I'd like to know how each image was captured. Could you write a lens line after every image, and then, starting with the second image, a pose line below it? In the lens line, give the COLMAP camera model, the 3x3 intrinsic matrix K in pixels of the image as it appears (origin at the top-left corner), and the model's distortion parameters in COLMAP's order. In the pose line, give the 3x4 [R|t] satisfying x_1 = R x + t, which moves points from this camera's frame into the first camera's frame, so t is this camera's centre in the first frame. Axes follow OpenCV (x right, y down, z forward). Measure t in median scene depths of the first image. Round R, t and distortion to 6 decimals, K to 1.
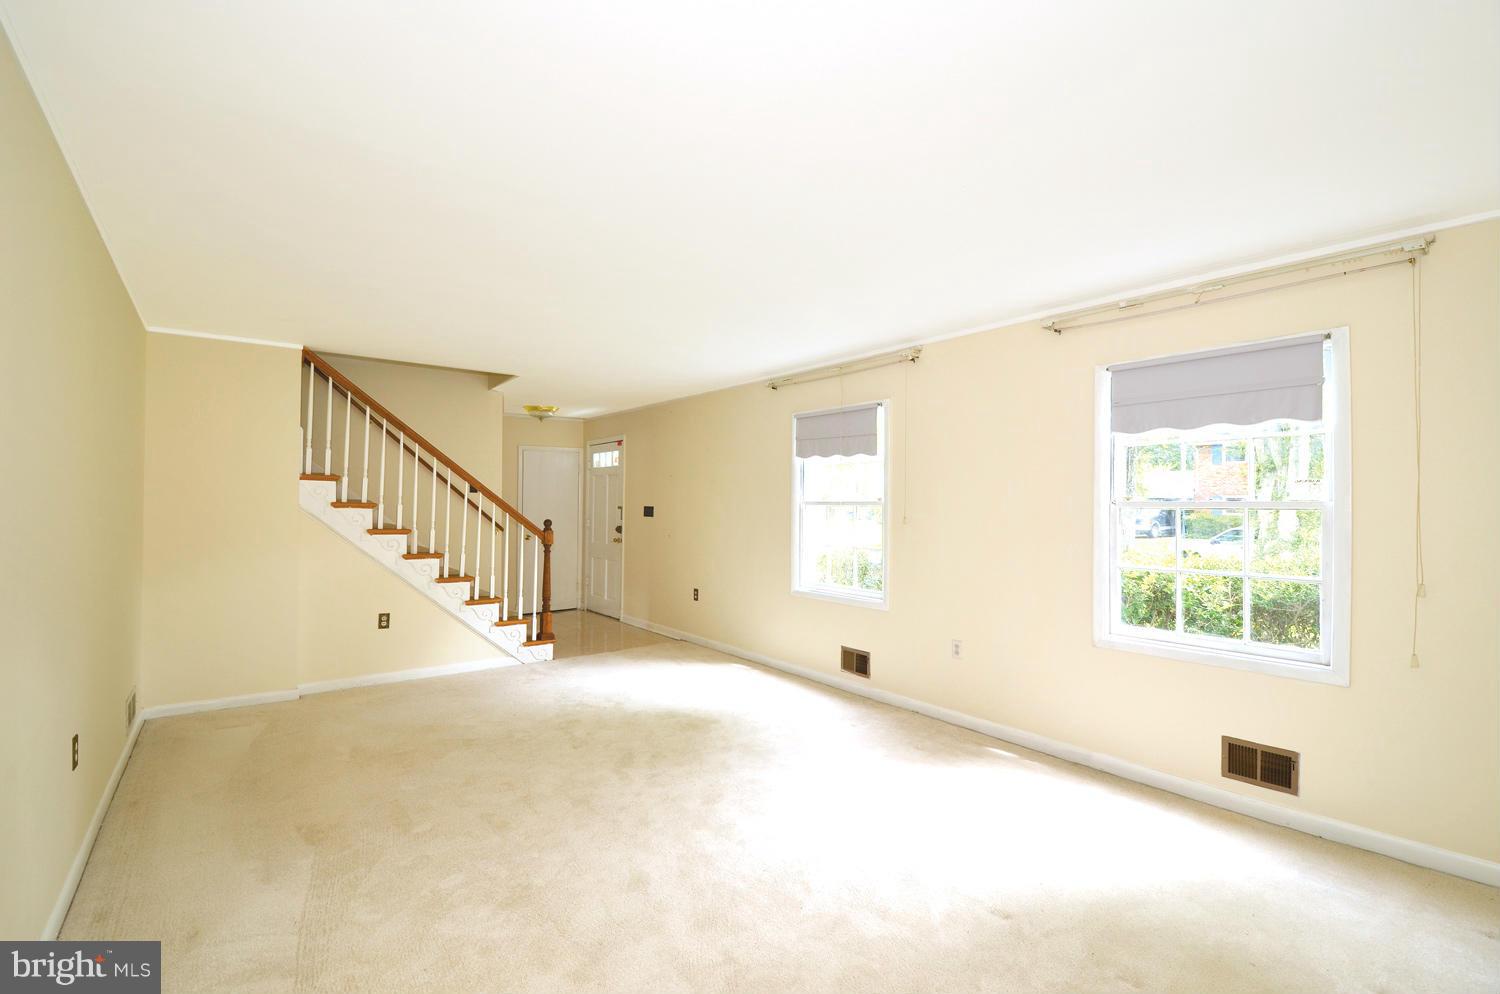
lens RADIAL K [[658.3, 0, 754.6], [0, 658.3, 500.8], [0, 0, 1]] dist [0.000873, -0.000095]
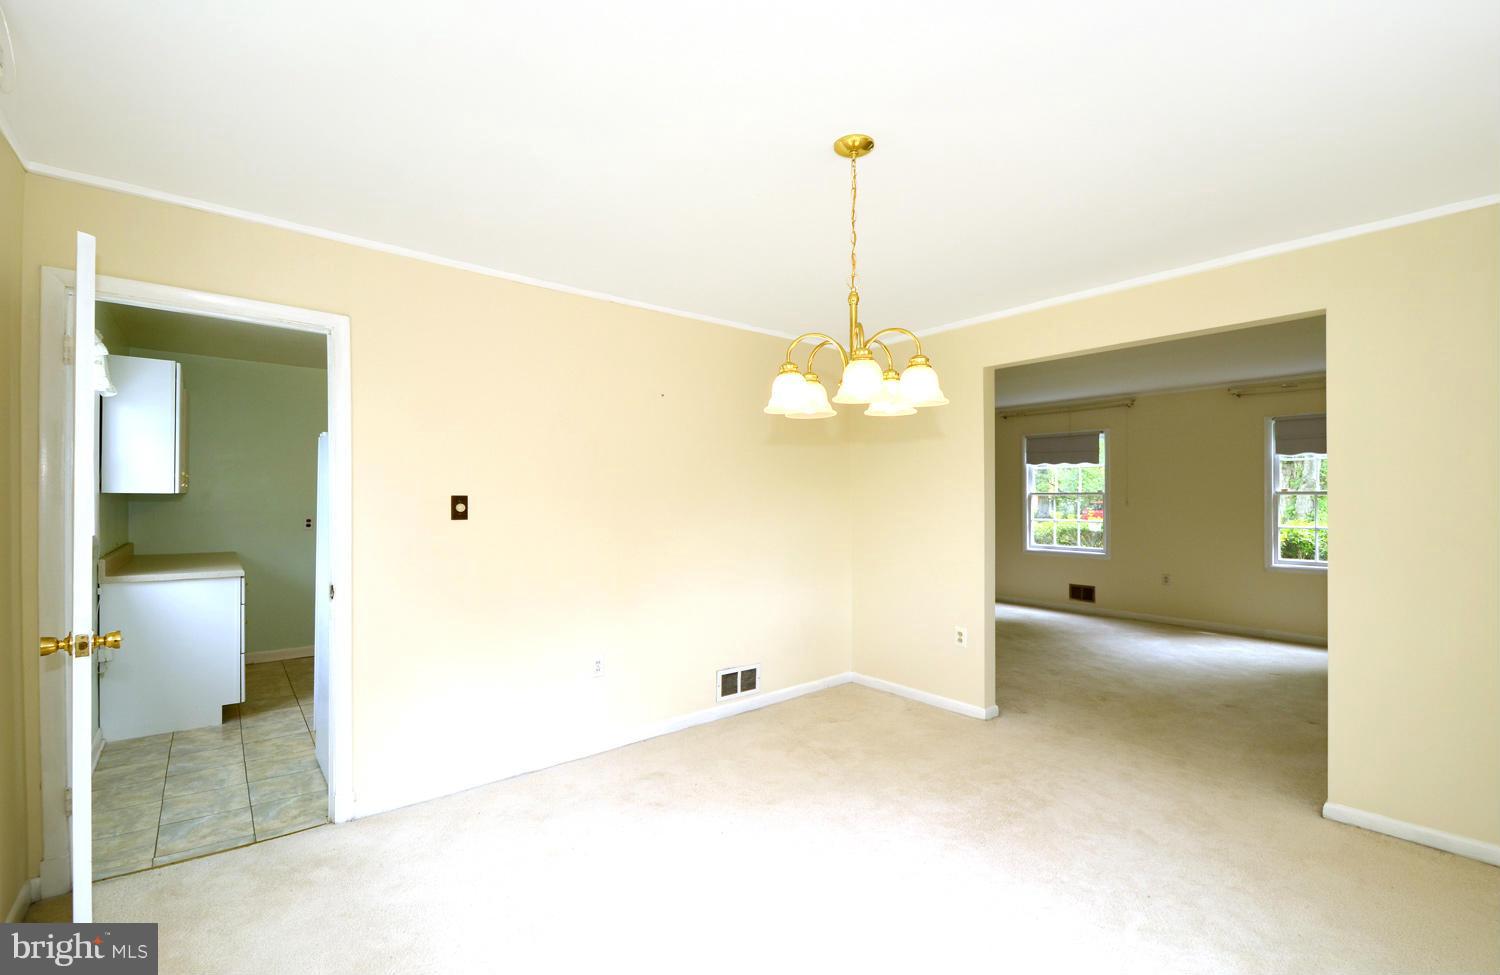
lens RADIAL K [[652.3, 0, 761.4], [0, 652.3, 490.8], [0, 0, 1]] dist [0.021369, -0.024289]
pose [[0.999526, -0.010199, 0.029050, -0.674980], [0.010268, 0.999945, -0.002216, -0.006836], [-0.029026, 0.002513, 0.999575, -0.563974]]
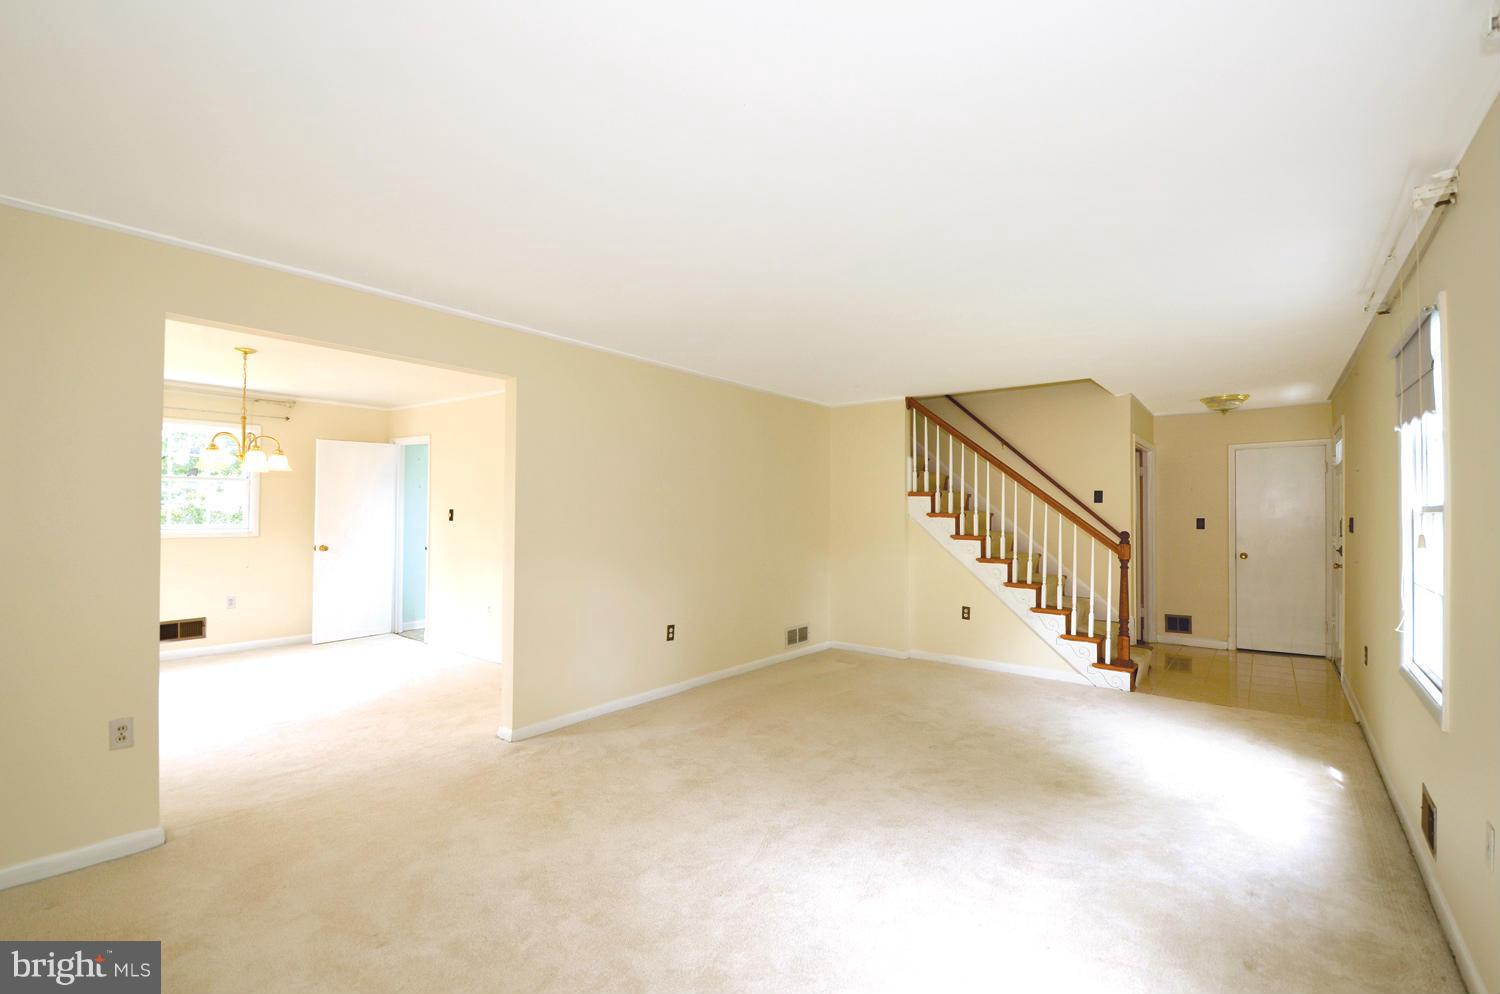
lens RADIAL K [[657.2, 0, 753.6], [0, 657.2, 497.7], [0, 0, 1]] dist [-0.040910, -0.000359]
pose [[0.213300, -0.027758, -0.976592, 0.510151], [-0.000484, 0.999593, -0.028517, 0.009777], [0.976987, 0.006555, 0.213200, 0.383741]]
